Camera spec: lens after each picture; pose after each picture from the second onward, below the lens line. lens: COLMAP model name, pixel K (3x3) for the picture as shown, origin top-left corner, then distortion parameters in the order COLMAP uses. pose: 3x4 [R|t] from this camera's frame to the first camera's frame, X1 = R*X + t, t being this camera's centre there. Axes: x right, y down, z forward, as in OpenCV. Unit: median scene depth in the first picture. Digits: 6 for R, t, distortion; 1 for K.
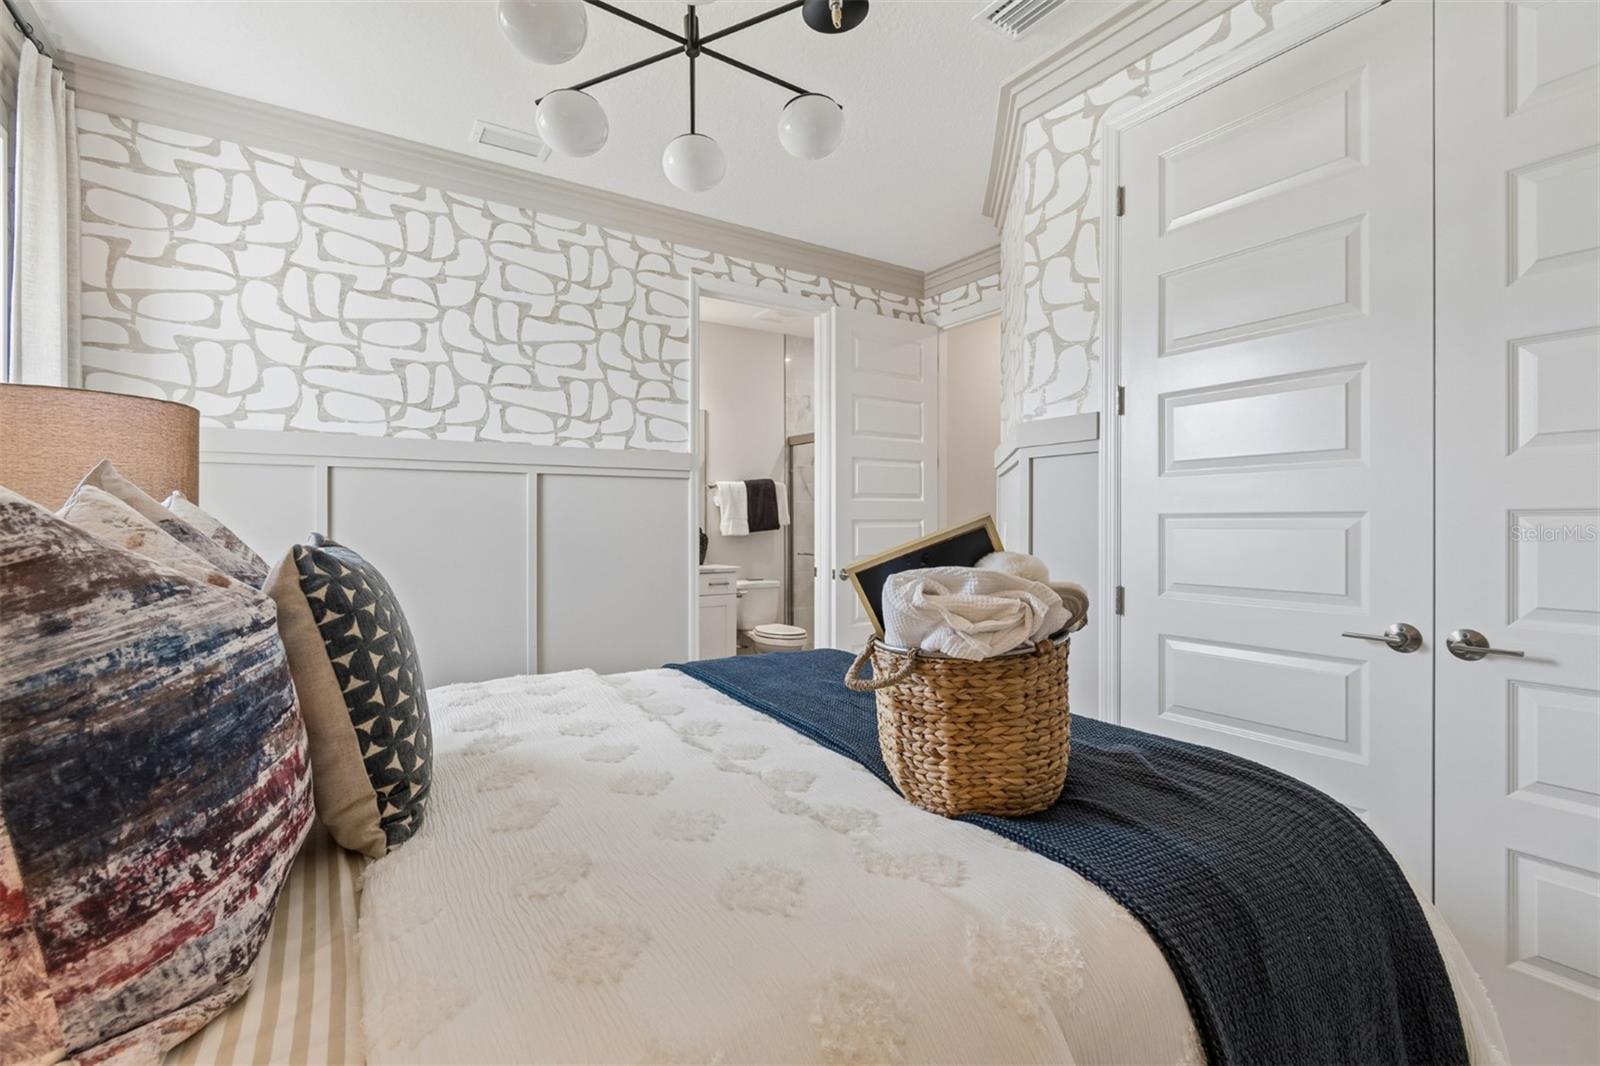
lens RADIAL K [[718.0, 0, 820.3], [0, 718.0, 517.6], [0, 0, 1]] dist [-0.000040, -0.001406]
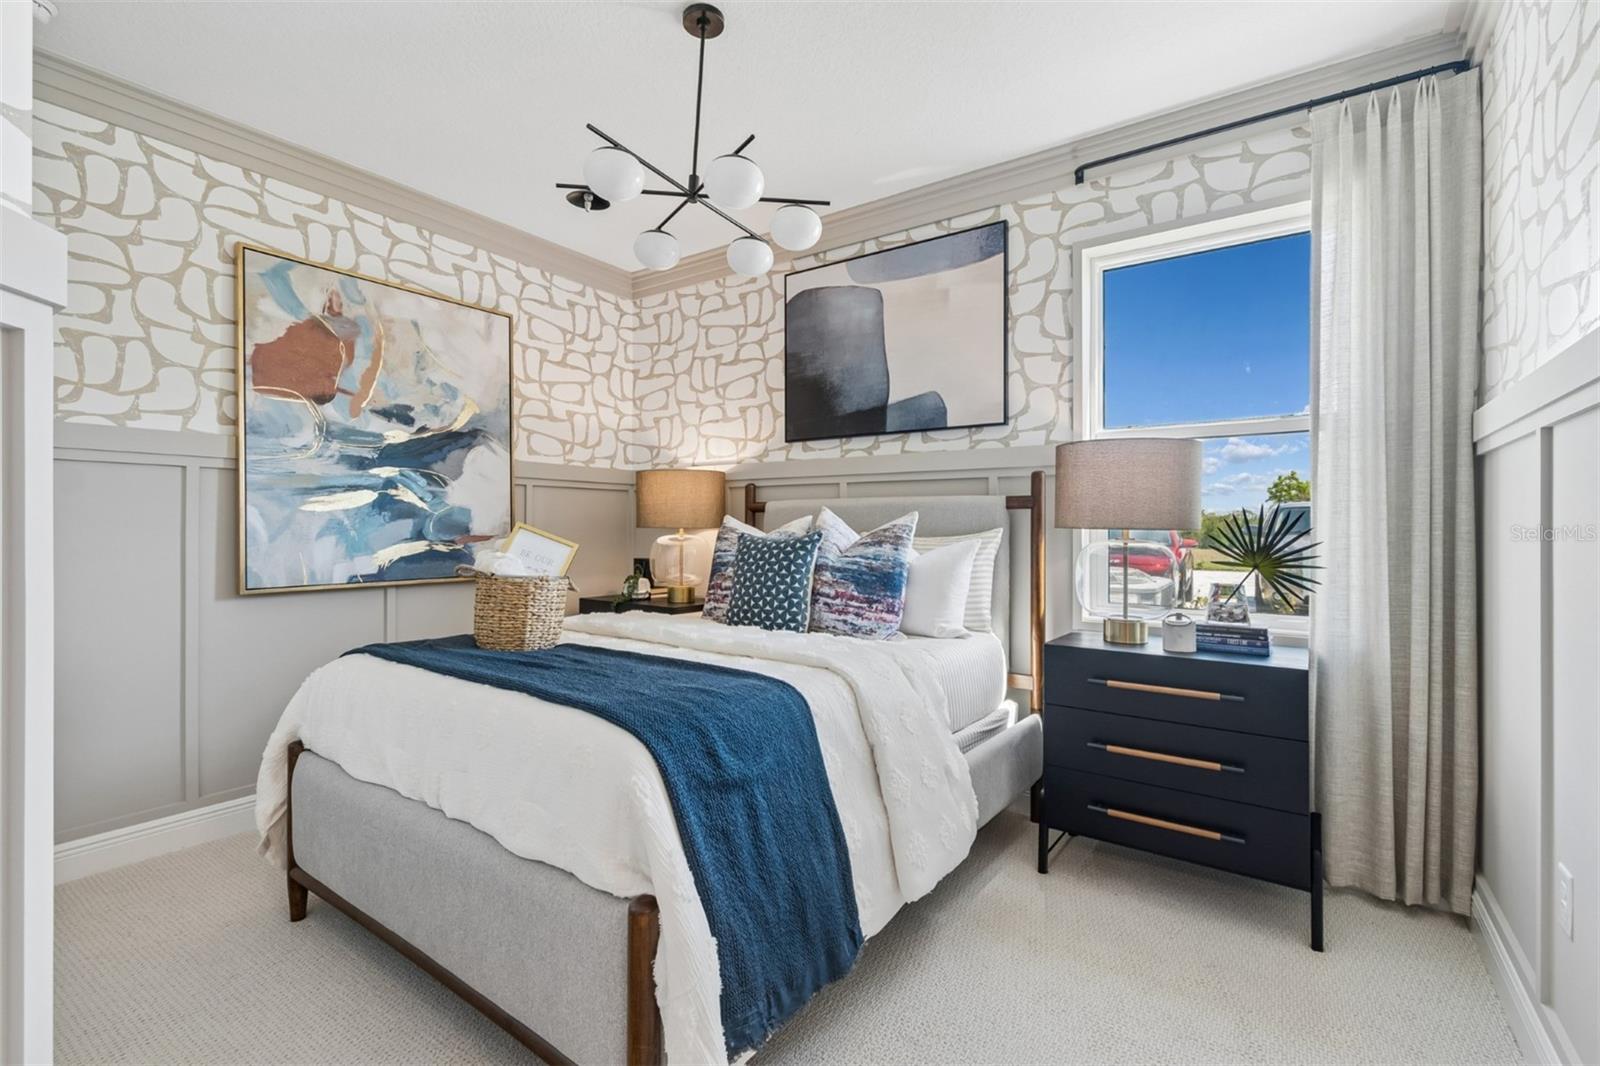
lens RADIAL K [[718.0, 0, 778.0], [0, 718.0, 538.5], [0, 0, 1]] dist [-0.000040, -0.001406]
pose [[0.942140, 0.002484, 0.335211, -0.313845], [-0.008950, 0.999802, 0.017745, -0.000140], [-0.335100, -0.019719, 0.941976, -0.213468]]
